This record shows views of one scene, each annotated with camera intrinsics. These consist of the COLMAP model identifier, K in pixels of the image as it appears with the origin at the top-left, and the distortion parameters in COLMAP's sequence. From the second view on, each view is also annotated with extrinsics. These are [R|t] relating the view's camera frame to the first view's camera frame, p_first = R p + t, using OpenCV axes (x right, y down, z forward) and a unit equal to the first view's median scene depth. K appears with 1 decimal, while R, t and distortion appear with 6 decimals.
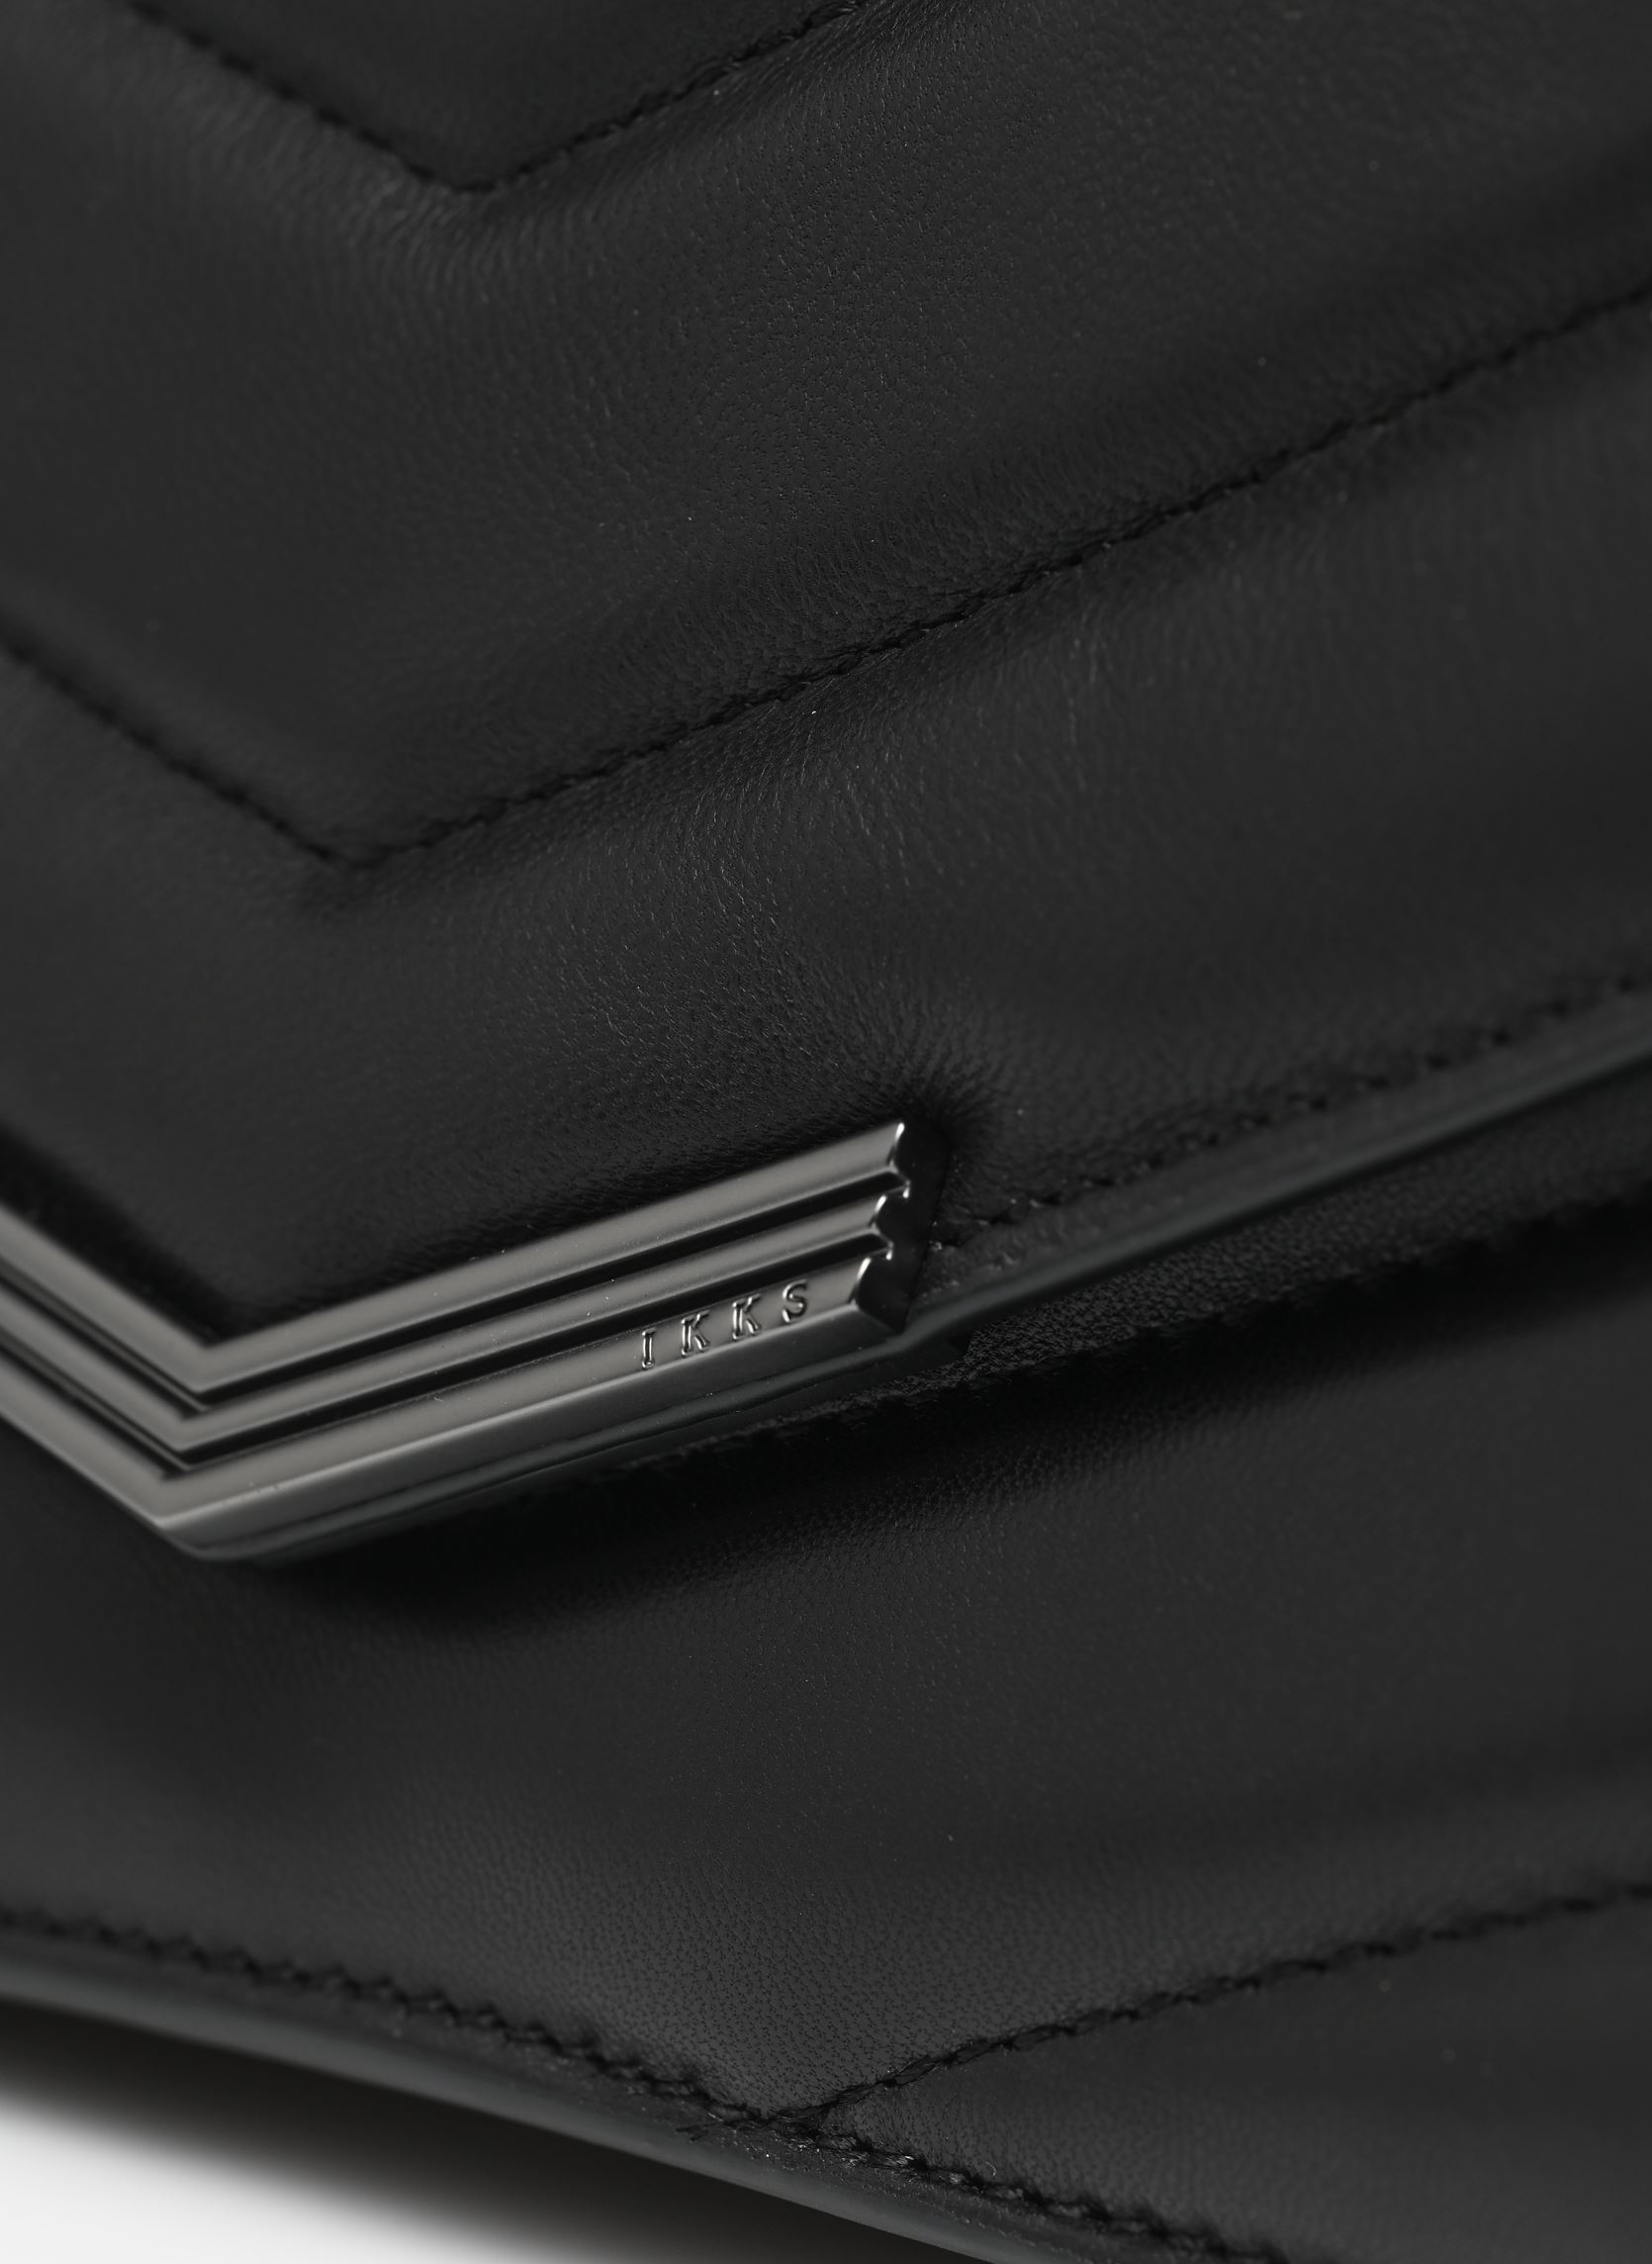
lens RADIAL K [[7163.3, 0, 826.0], [0, 7163.3, 1132.0], [0, 0, 1]] dist [-0.460948, 0.603612]
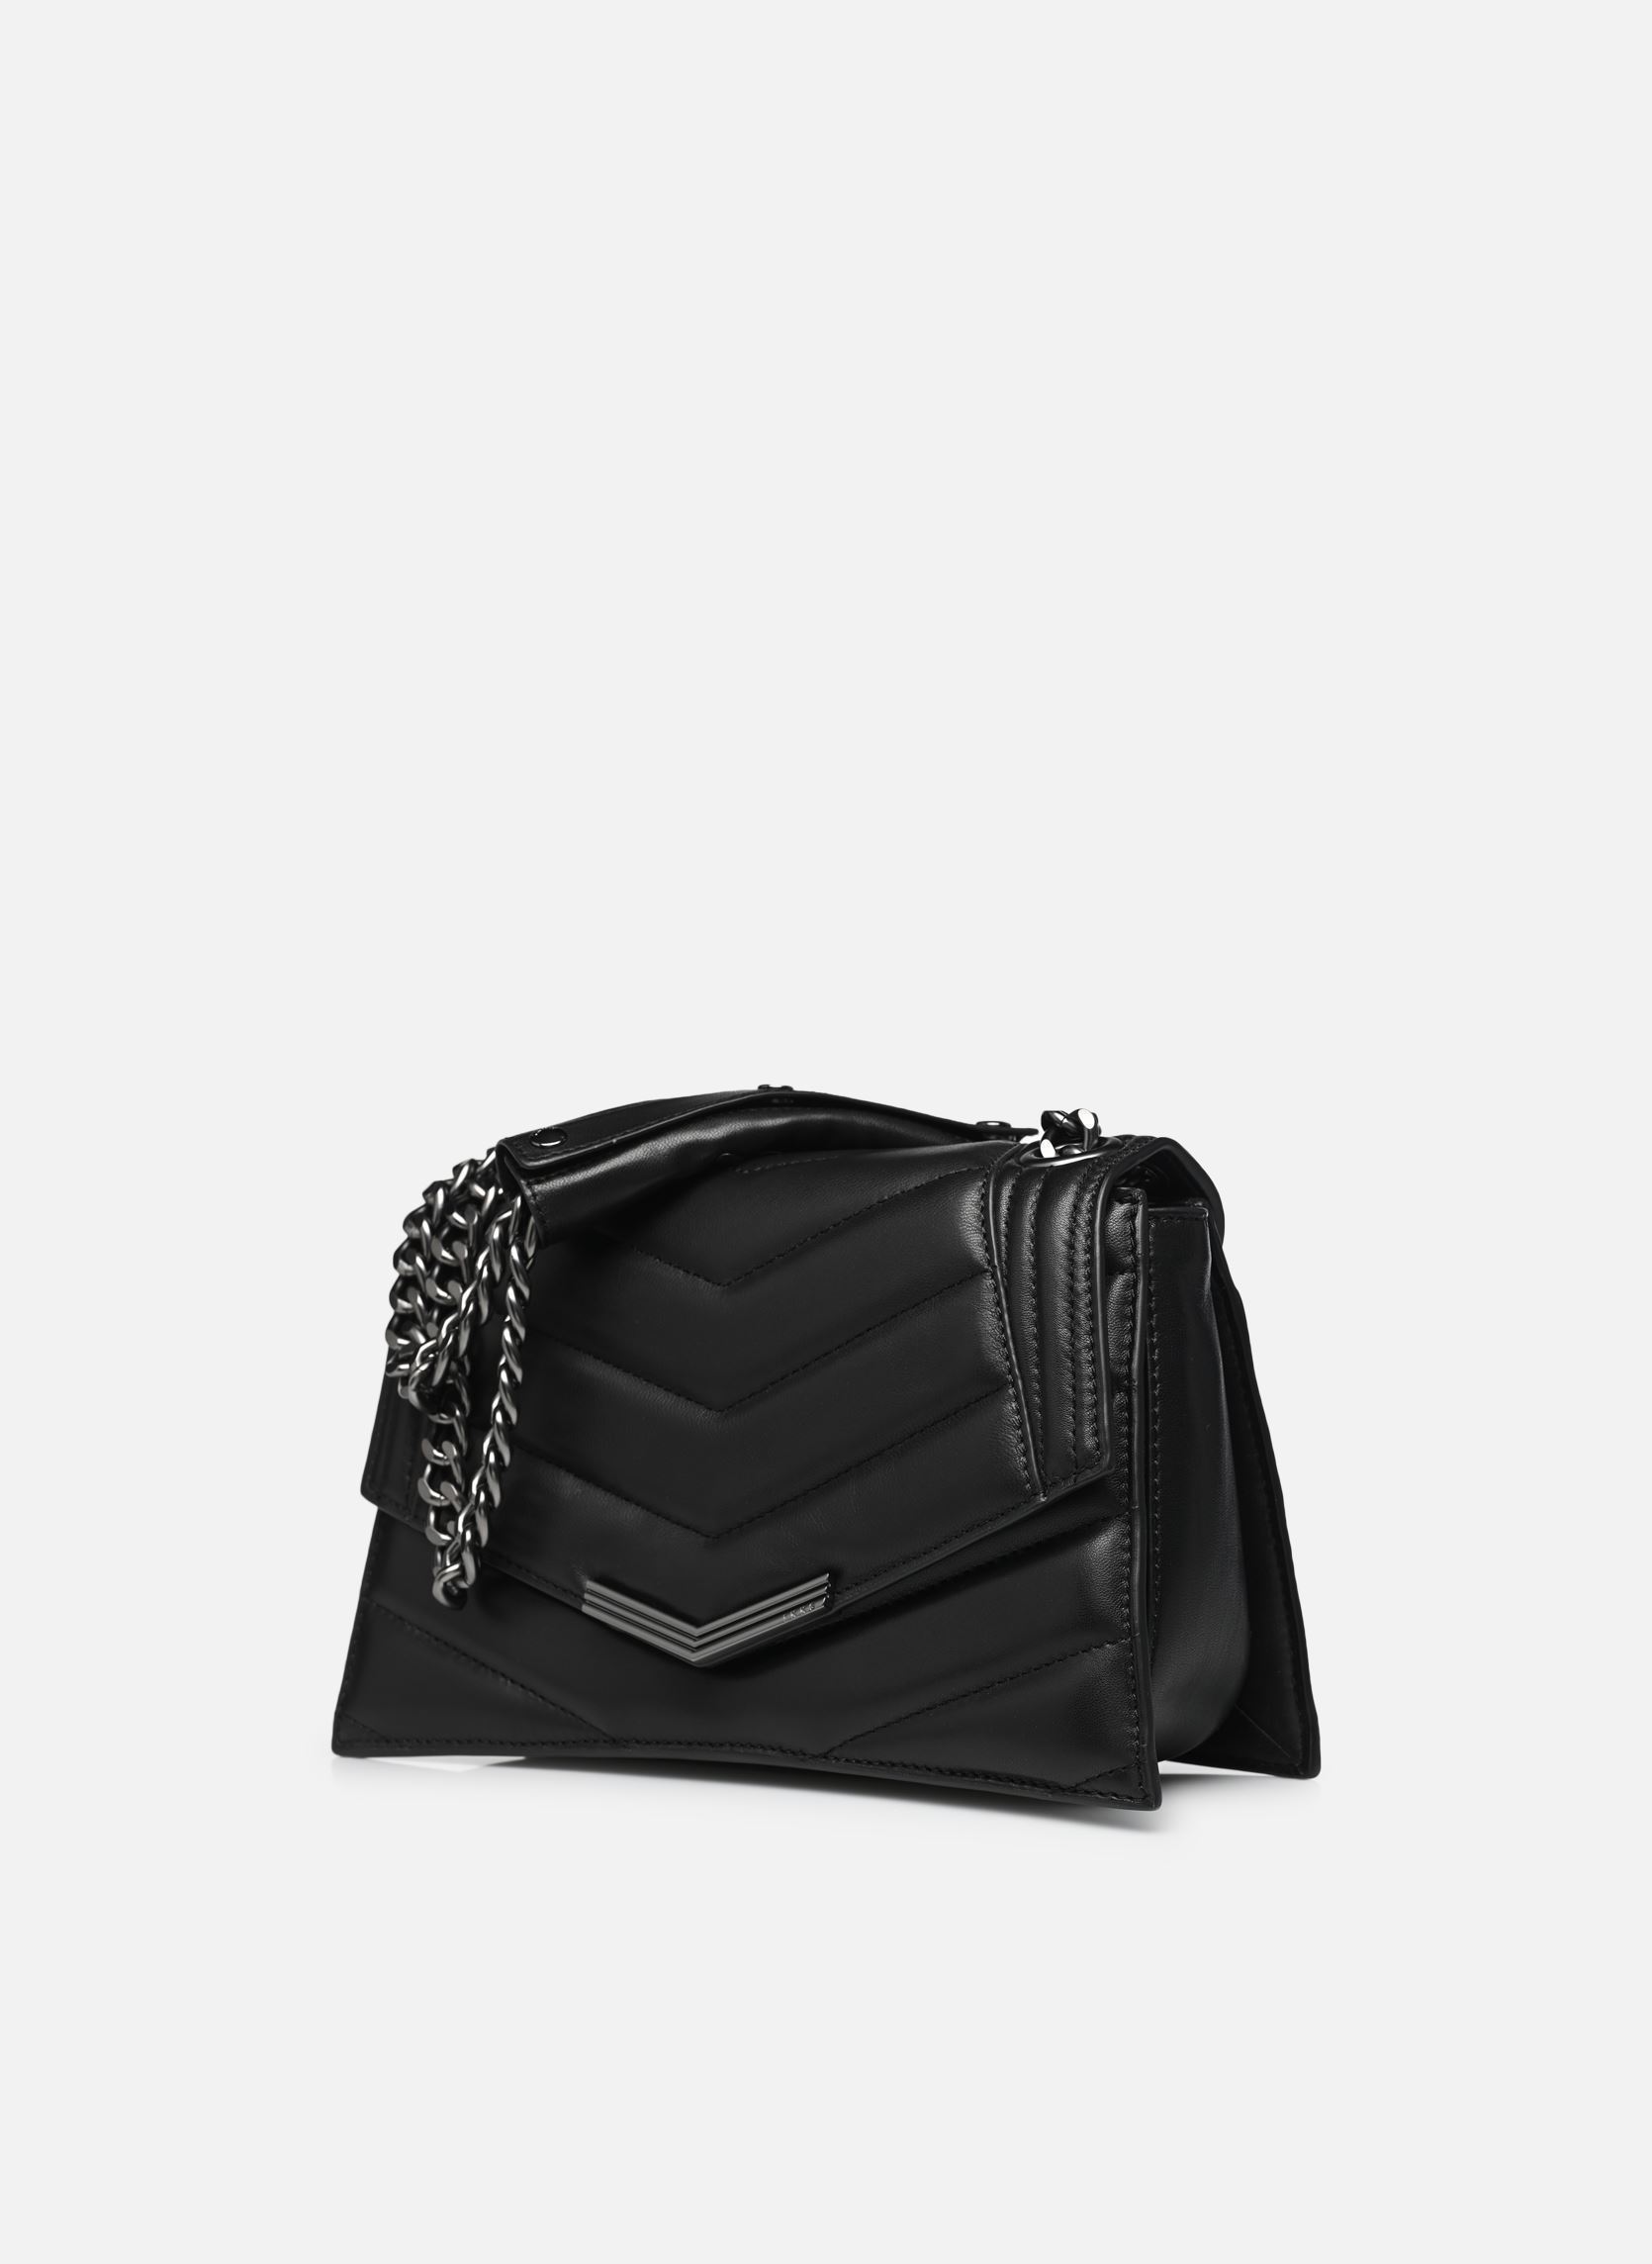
lens RADIAL K [[7163.3, 0, 826.0], [0, 7163.3, 1132.0], [0, 0, 1]] dist [-0.460948, 0.603612]
pose [[0.966468, -0.056557, 0.250482, -1.369657], [0.090922, 0.987621, -0.127819, 0.371686], [-0.240152, 0.146307, 0.959646, -4.413624]]
